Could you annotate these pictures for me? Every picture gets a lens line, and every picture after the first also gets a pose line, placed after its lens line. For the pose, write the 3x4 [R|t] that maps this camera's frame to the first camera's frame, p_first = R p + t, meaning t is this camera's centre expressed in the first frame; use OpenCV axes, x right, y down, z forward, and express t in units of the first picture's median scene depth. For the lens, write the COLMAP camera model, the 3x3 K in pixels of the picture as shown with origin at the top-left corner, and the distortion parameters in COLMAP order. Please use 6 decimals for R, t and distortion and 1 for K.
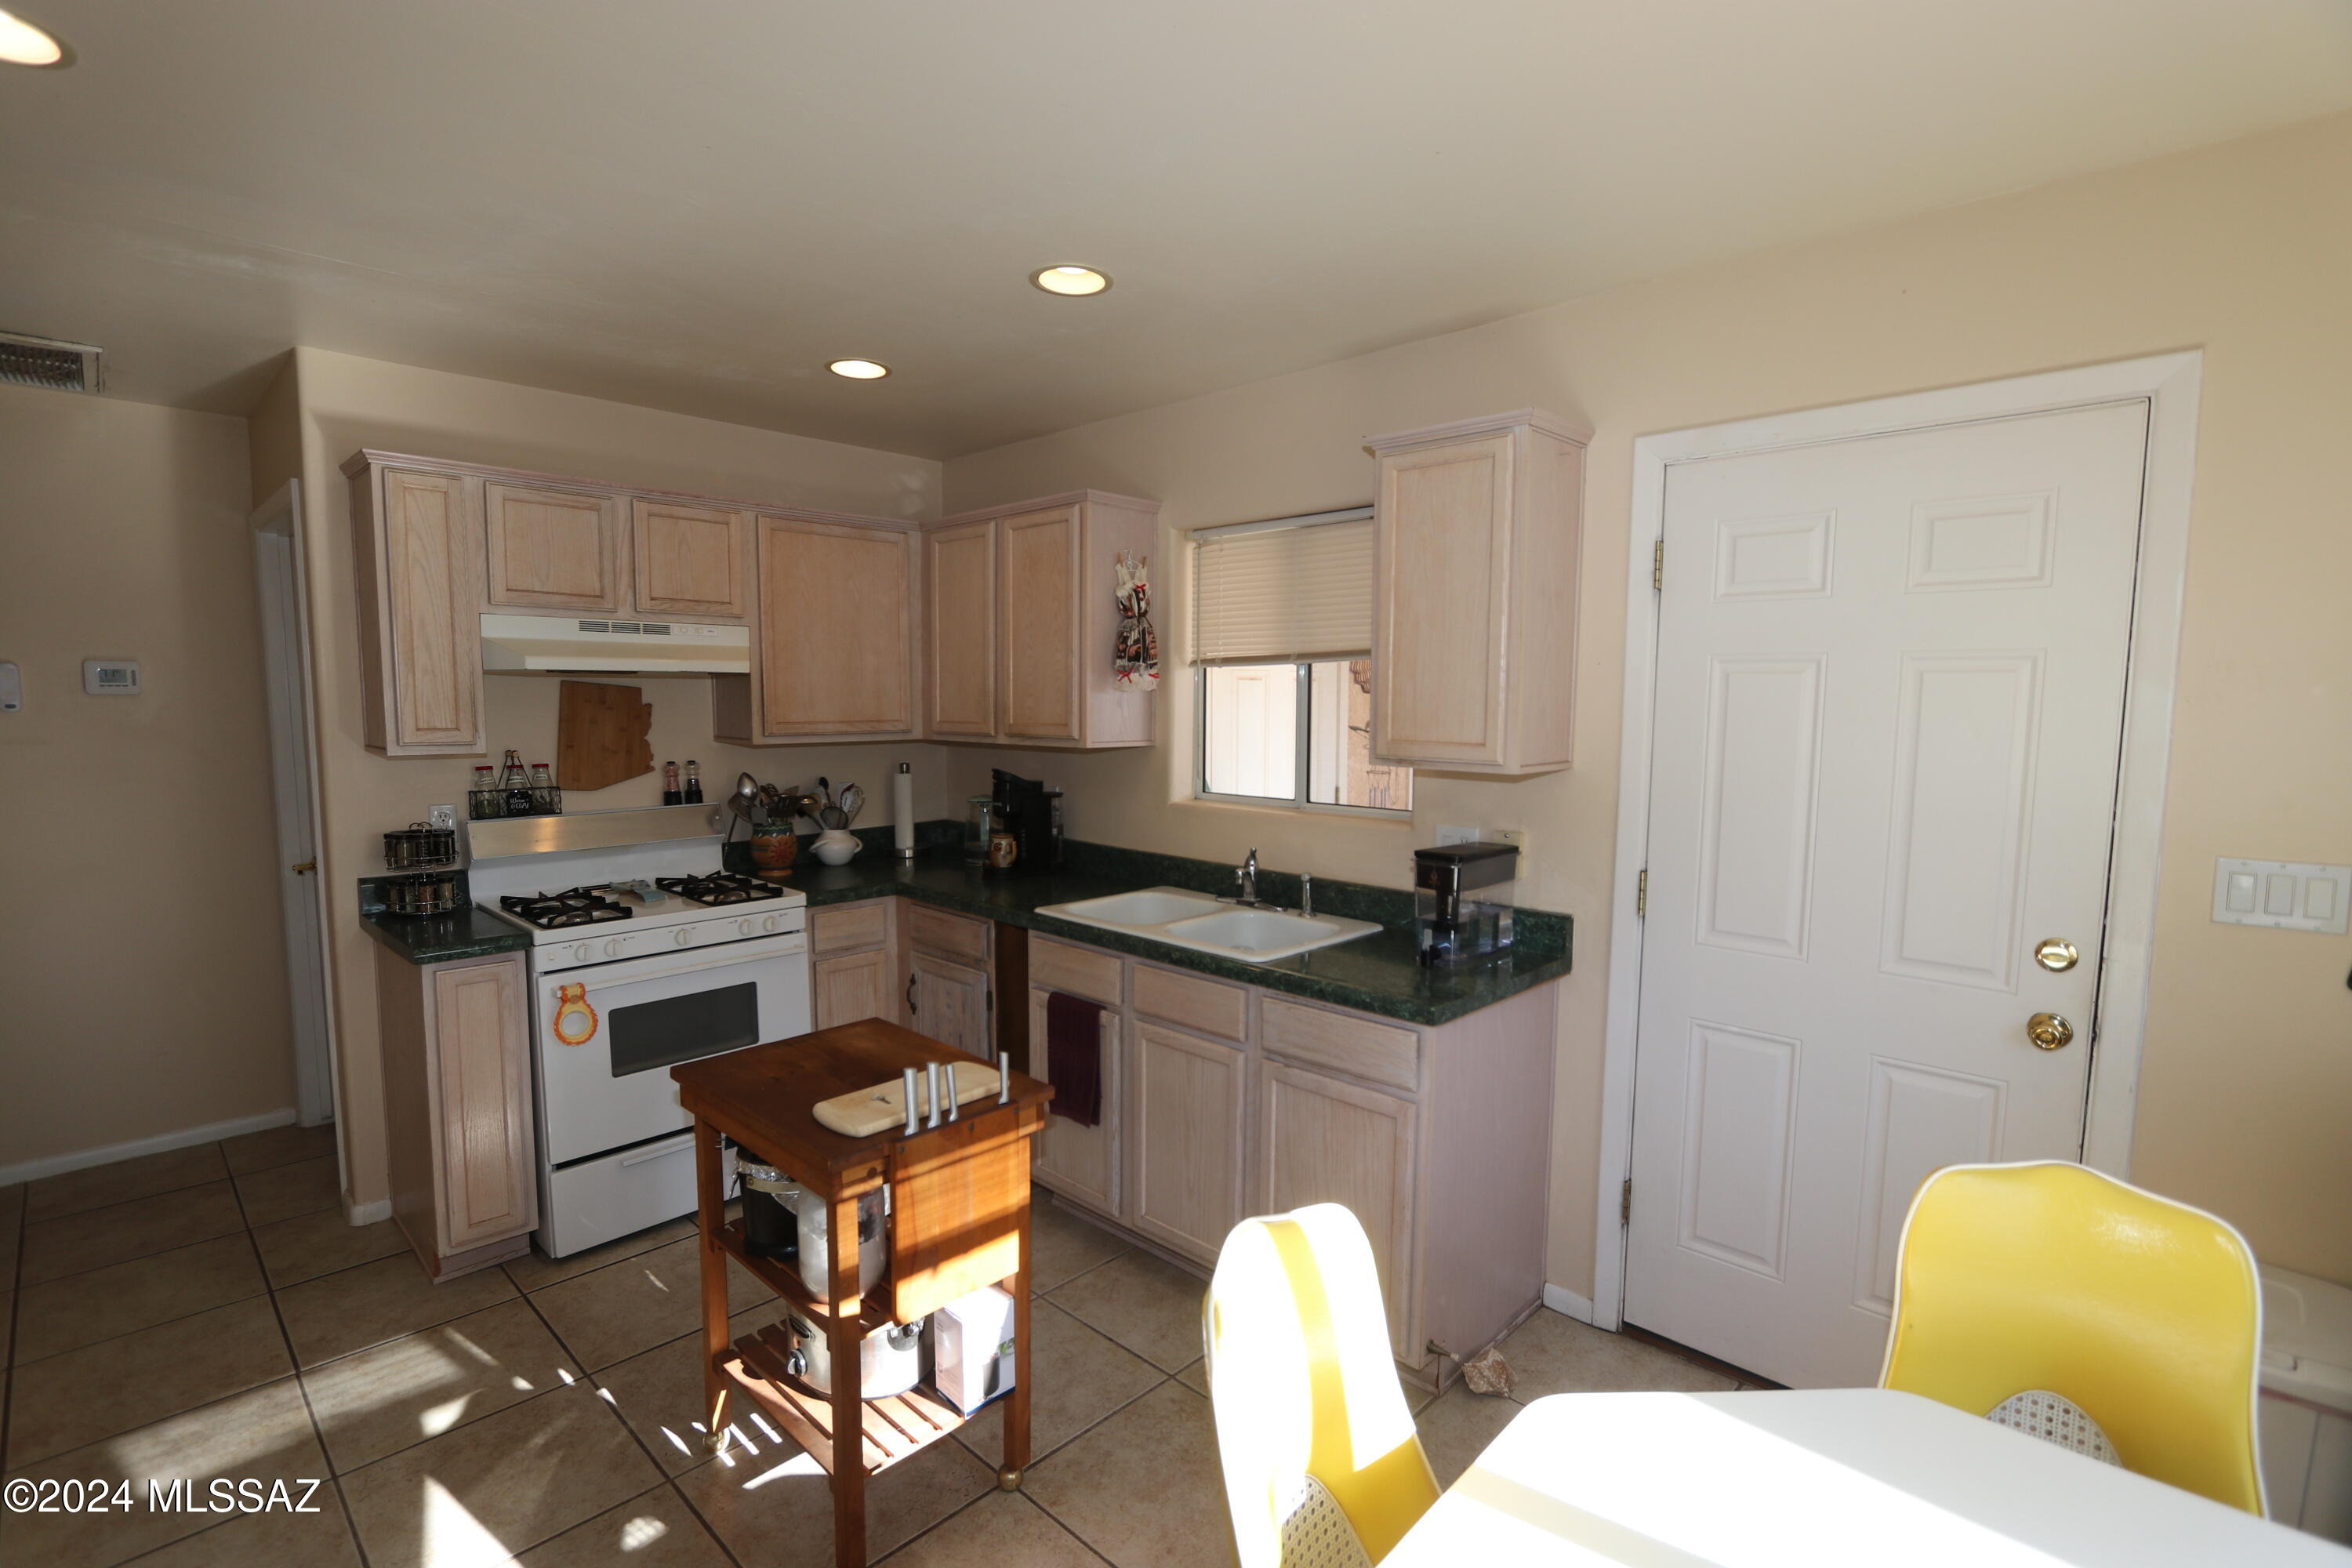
lens RADIAL K [[1090.2, 0, 1173.6], [0, 1090.2, 798.1], [0, 0, 1]] dist [-0.001822, -0.000349]
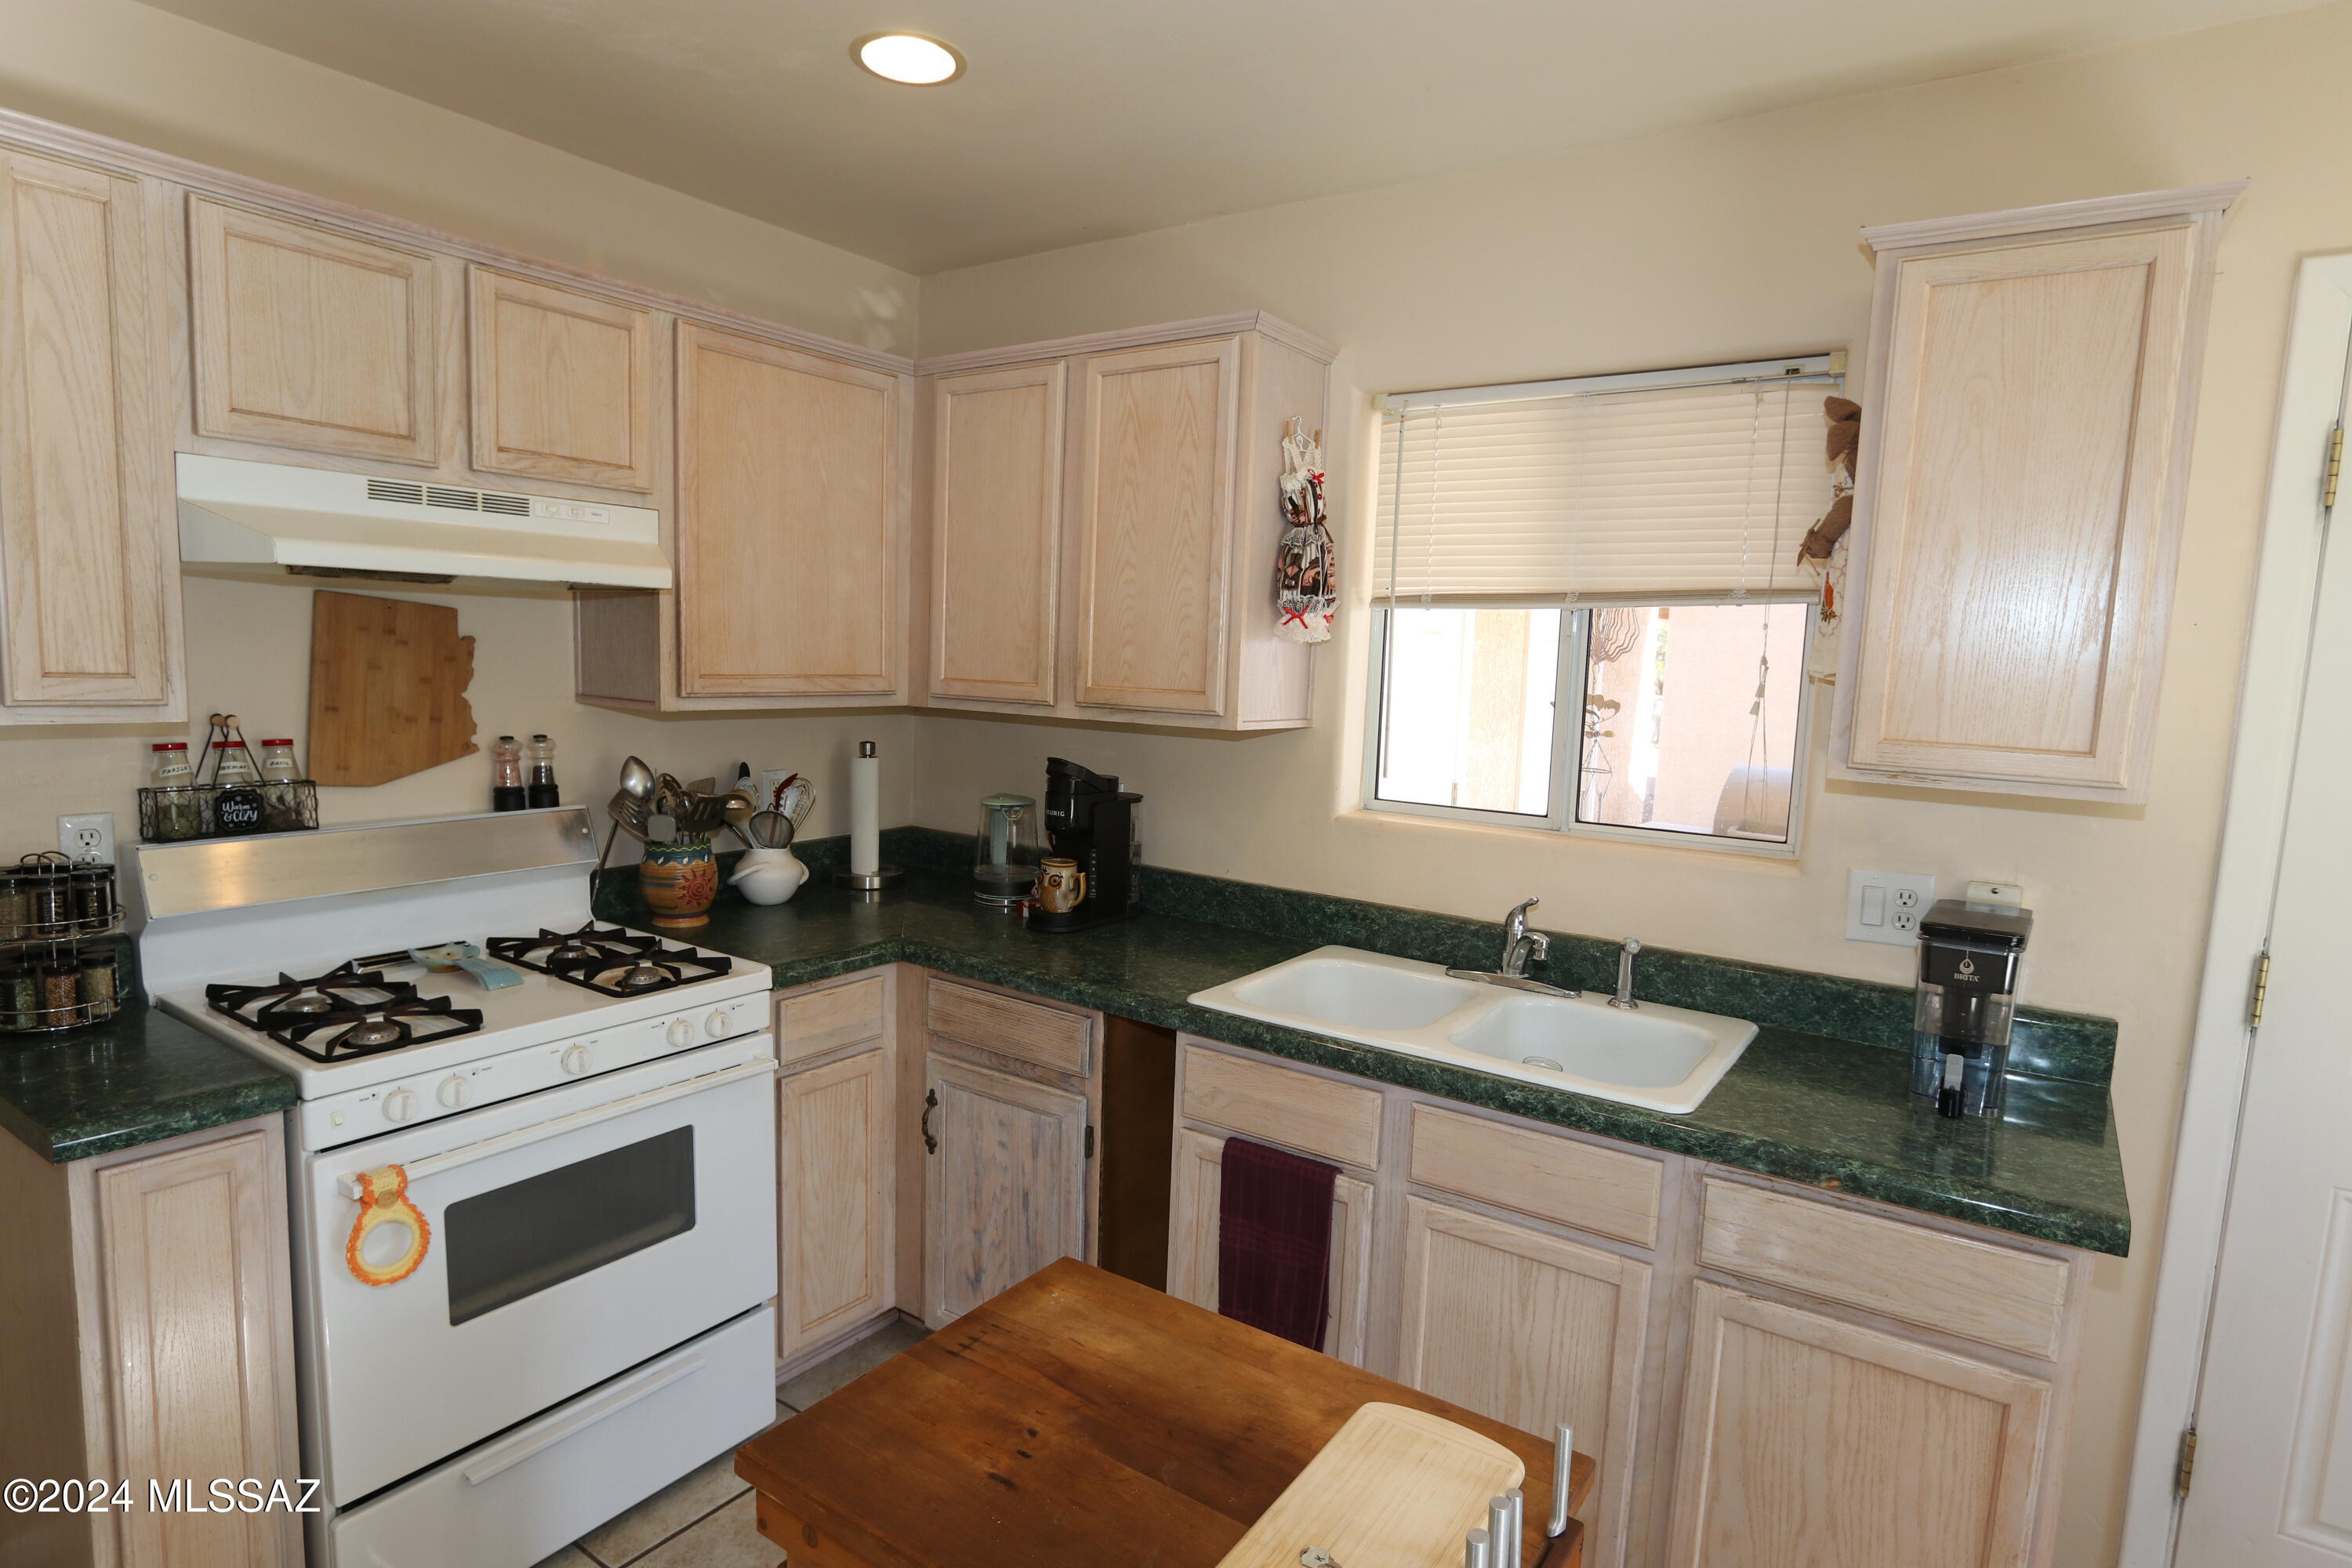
lens RADIAL K [[1258.4, 0, 1177.2], [0, 1258.4, 798.6], [0, 0, 1]] dist [-0.011179, 0.001654]
pose [[0.986193, 0.011923, 0.165169, -0.237057], [-0.016128, 0.999578, 0.024143, -0.024243], [-0.164812, -0.026474, 0.985970, 0.299079]]
